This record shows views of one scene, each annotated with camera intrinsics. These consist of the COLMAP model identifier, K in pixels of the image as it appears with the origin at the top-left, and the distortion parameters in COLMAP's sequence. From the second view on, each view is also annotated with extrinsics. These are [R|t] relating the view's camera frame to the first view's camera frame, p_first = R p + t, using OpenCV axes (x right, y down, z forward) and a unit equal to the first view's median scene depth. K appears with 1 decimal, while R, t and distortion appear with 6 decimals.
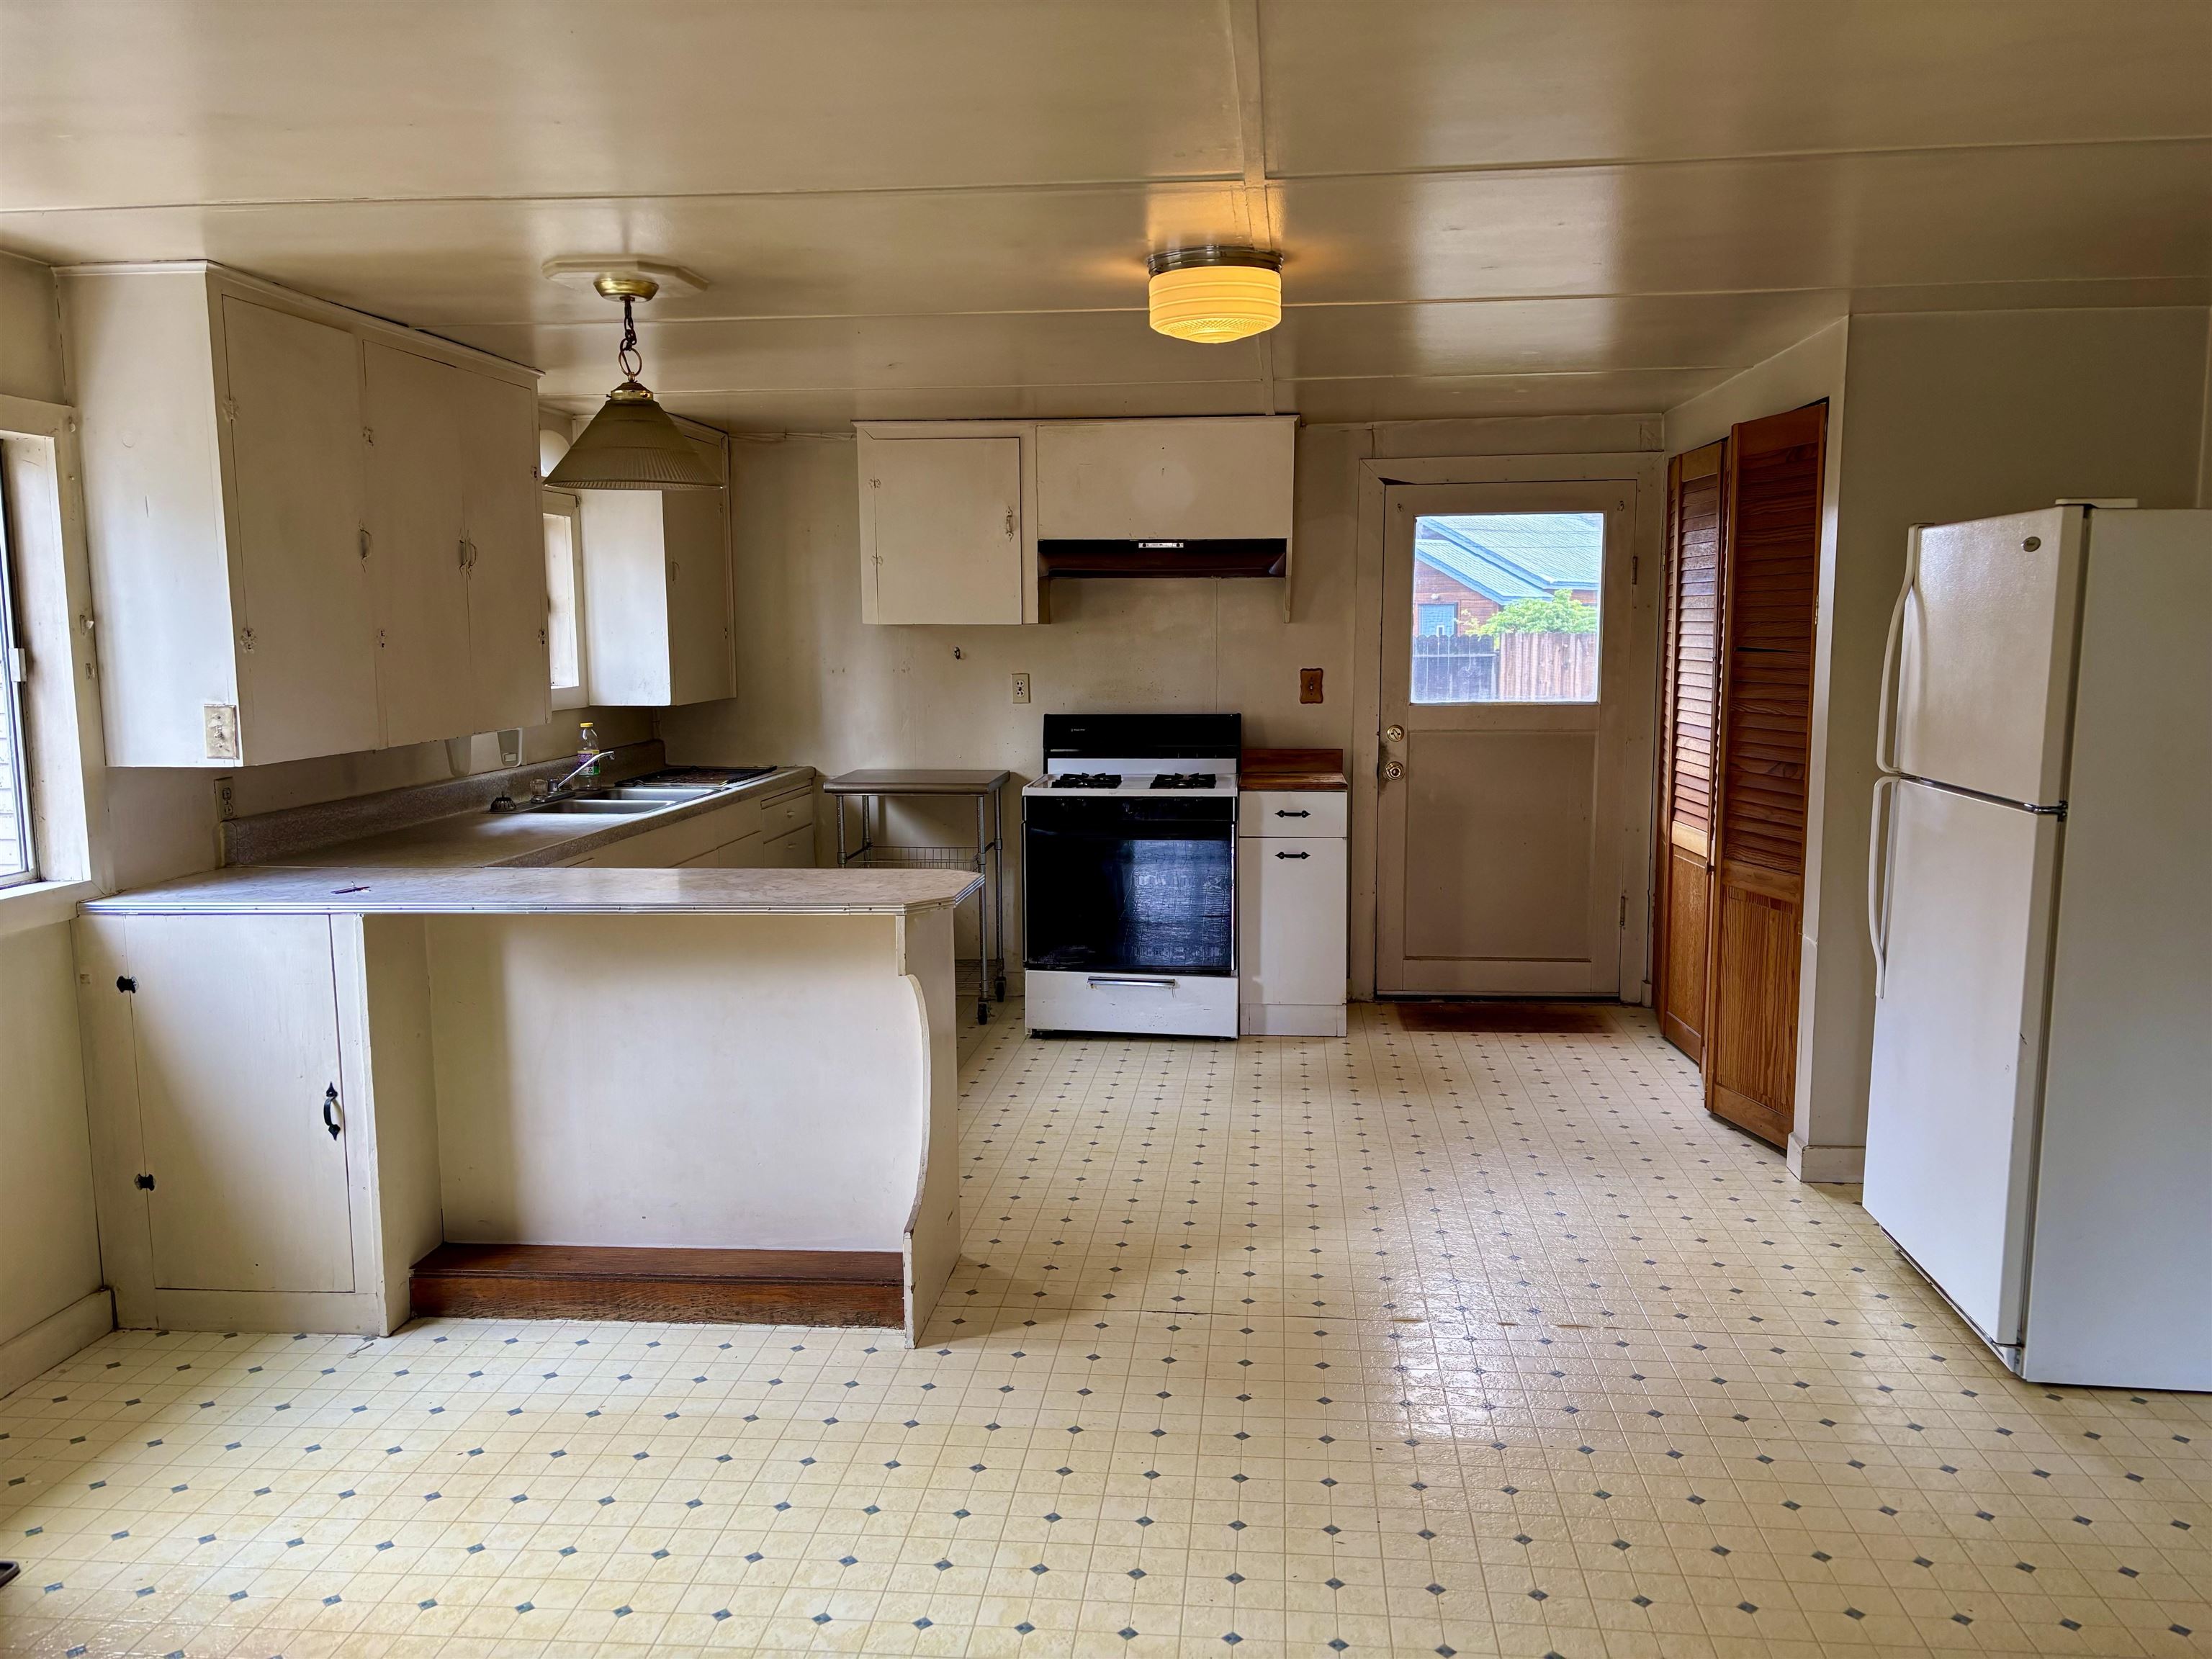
lens RADIAL K [[1676.8, 0, 1091.4], [0, 1676.8, 834.7], [0, 0, 1]] dist [0.025644, -0.004054]
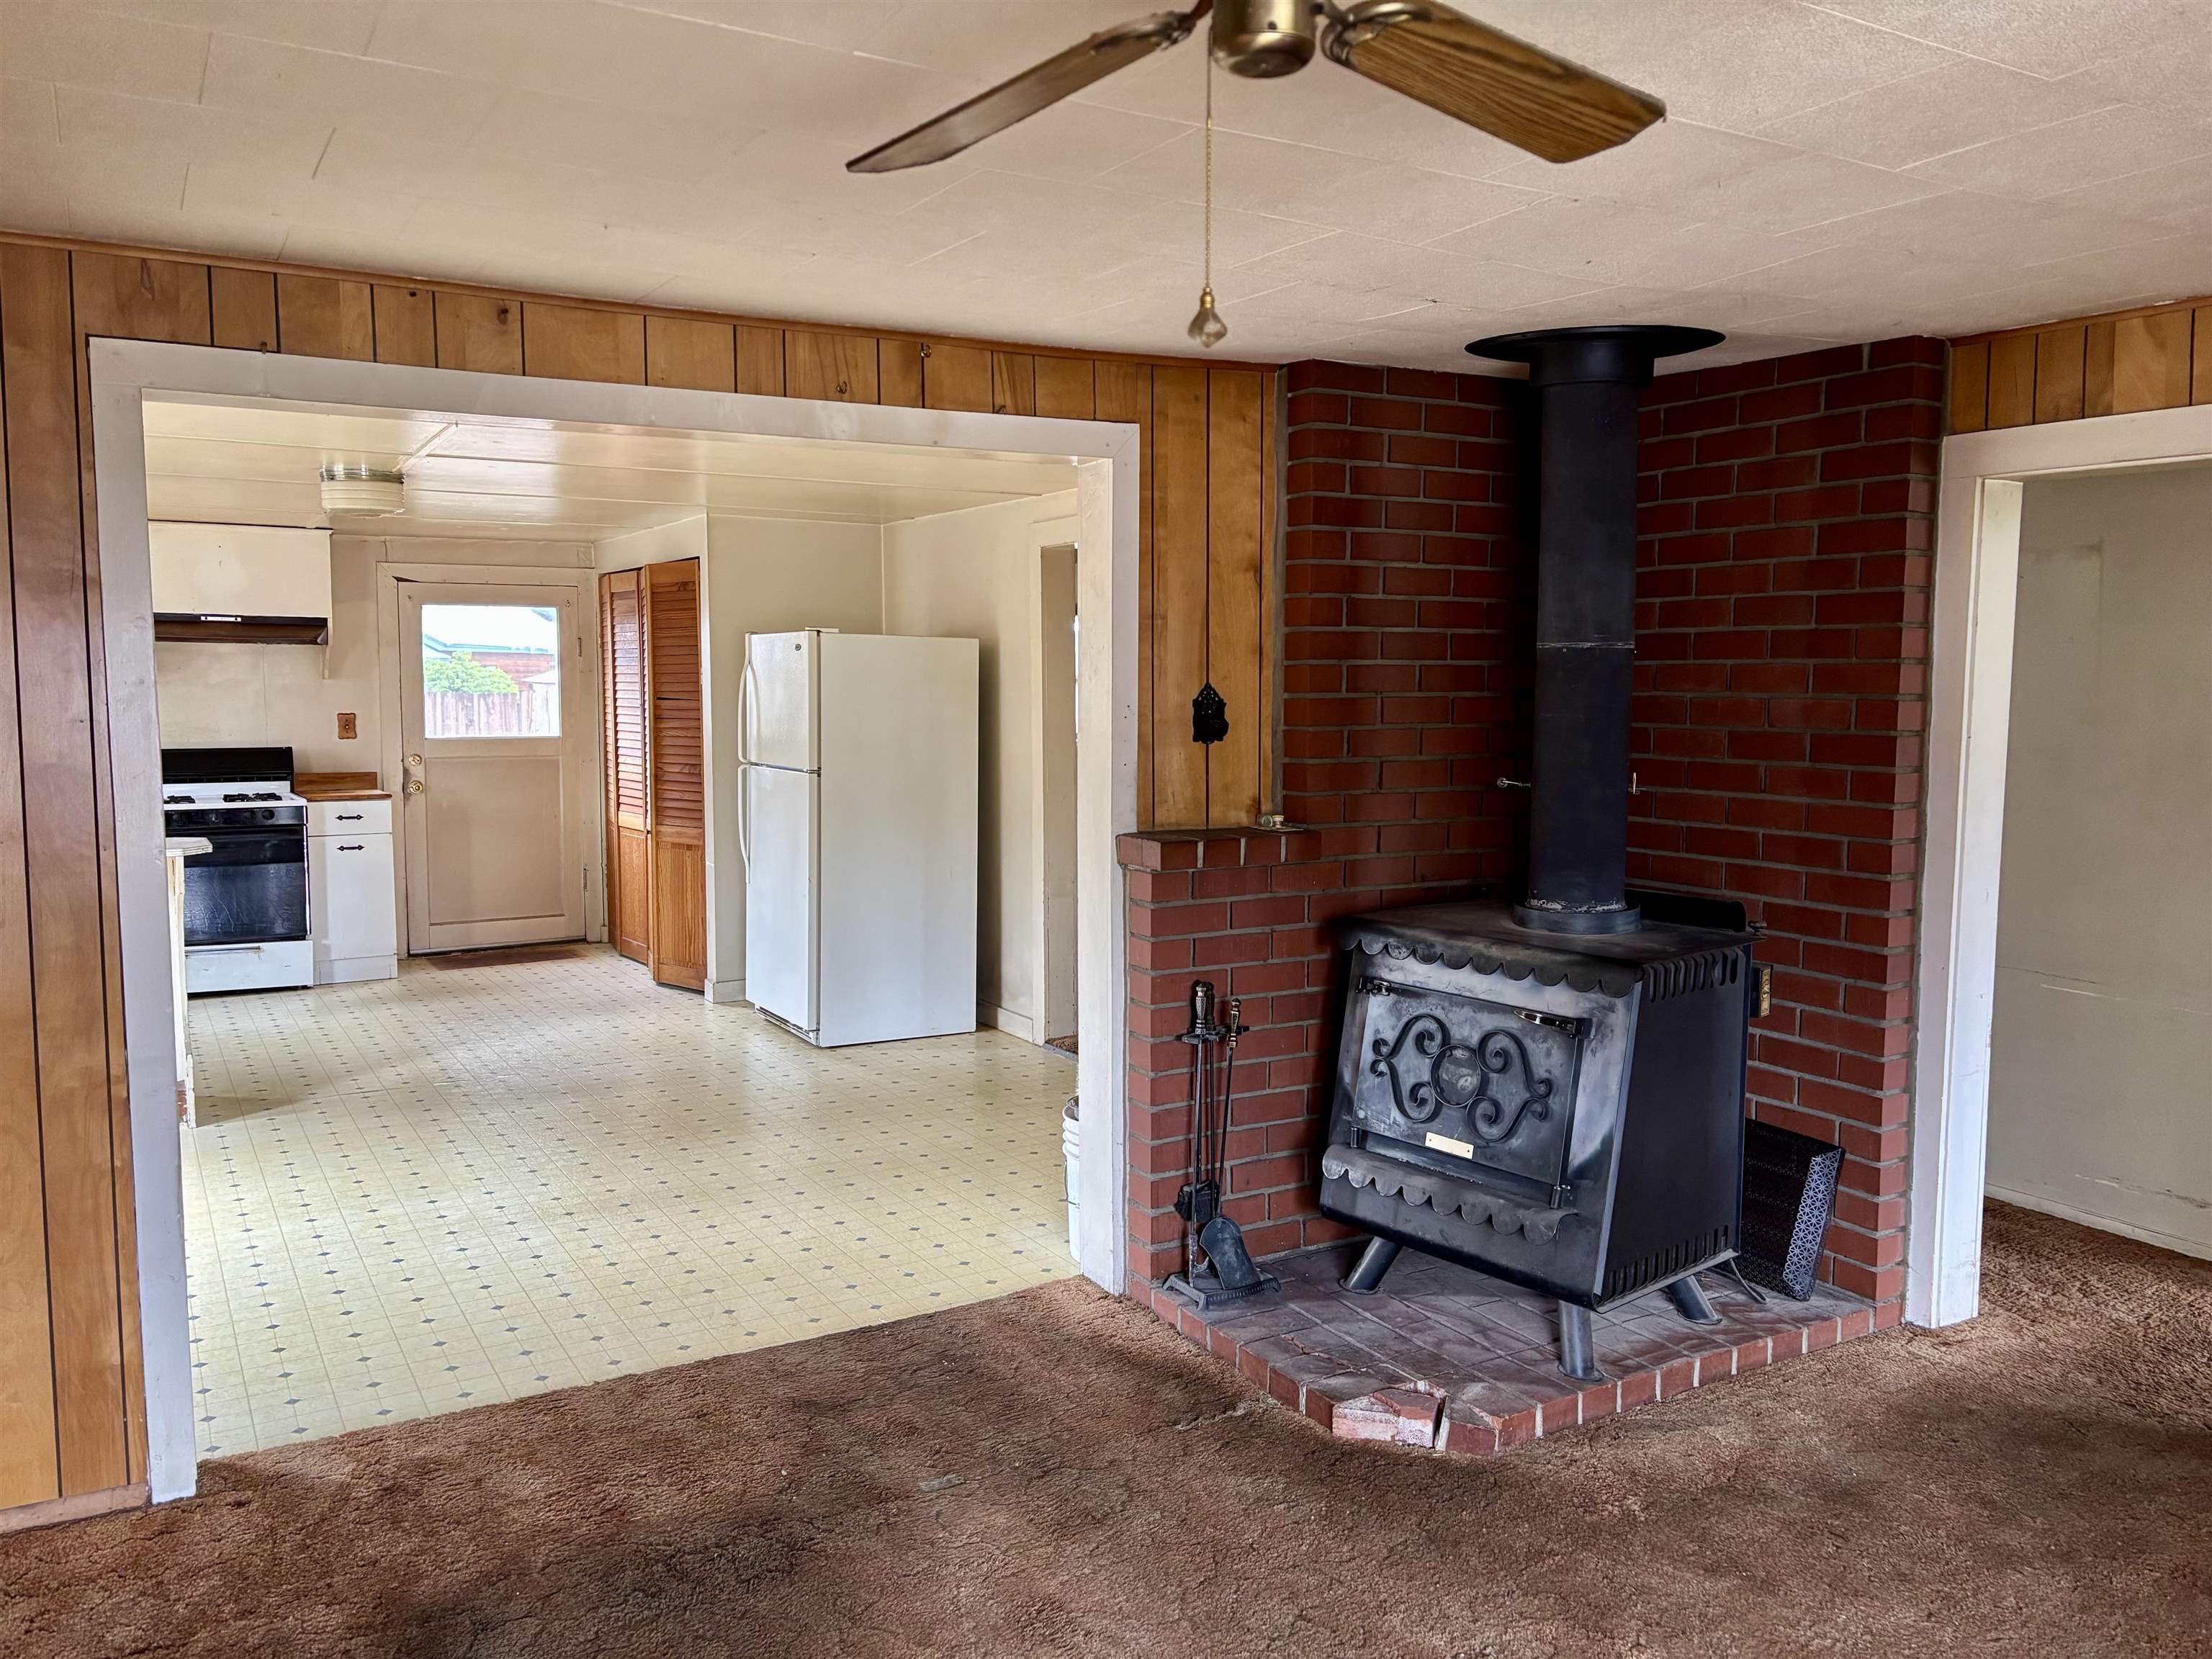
lens RADIAL K [[1676.8, 0, 1098.6], [0, 1676.8, 835.0], [0, 0, 1]] dist [0.025644, -0.004054]
pose [[0.797807, -0.045612, 0.601185, -0.220866], [0.067124, 0.997655, -0.013385, 0.061609], [-0.599164, 0.051032, 0.798998, -0.471250]]
